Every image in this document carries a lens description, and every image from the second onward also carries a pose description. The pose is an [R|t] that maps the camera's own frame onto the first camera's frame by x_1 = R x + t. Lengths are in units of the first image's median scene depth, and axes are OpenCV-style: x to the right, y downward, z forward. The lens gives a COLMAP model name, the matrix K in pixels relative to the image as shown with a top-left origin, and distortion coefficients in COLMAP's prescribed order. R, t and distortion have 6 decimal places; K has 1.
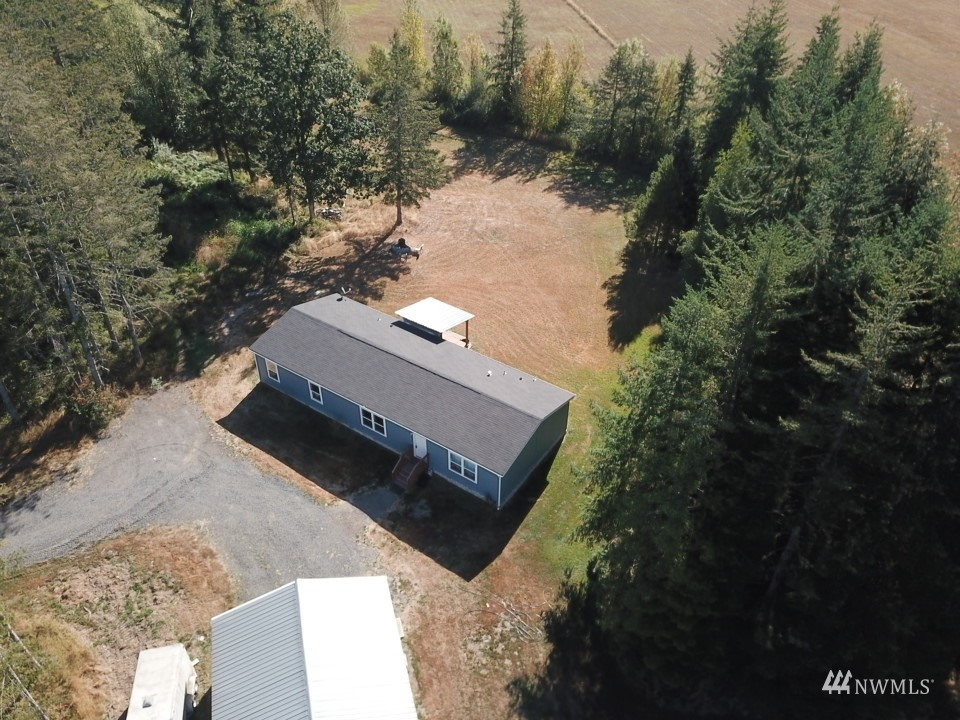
lens RADIAL K [[731.7, 0, 483.6], [0, 731.7, 362.0], [0, 0, 1]] dist [0.024022, -0.014662]
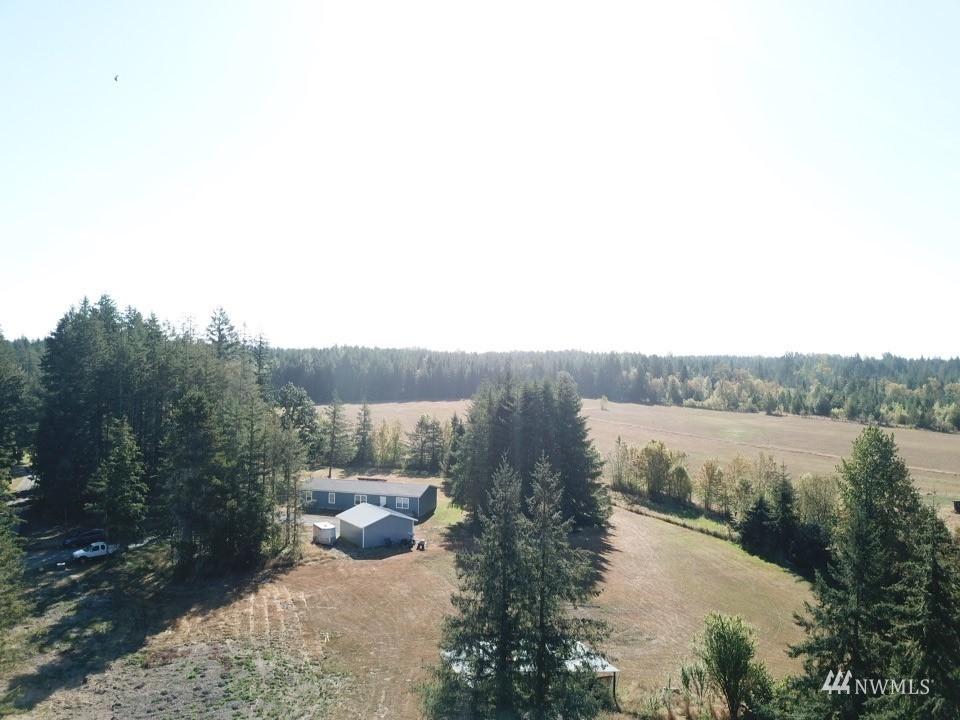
lens RADIAL K [[731.7, 0, 483.6], [0, 731.7, 362.0], [0, 0, 1]] dist [0.024022, -0.014662]
pose [[0.949792, -0.002285, 0.312873, -0.367153], [0.191686, 0.794586, -0.576098, 0.842047], [-0.247288, 0.607147, 0.755130, -0.868988]]
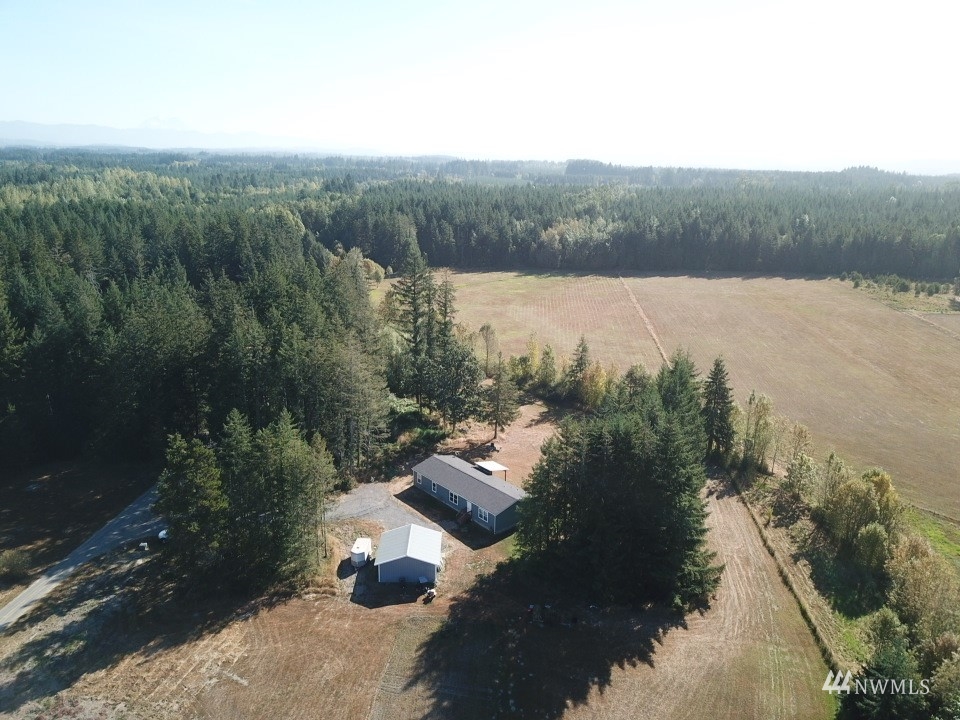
lens RADIAL K [[731.7, 0, 483.6], [0, 731.7, 362.0], [0, 0, 1]] dist [0.024022, -0.014662]
pose [[0.964862, 0.072986, -0.252419, 0.361915], [-0.164309, 0.917249, -0.362847, 0.367751], [0.205048, 0.391572, 0.897010, -0.921737]]
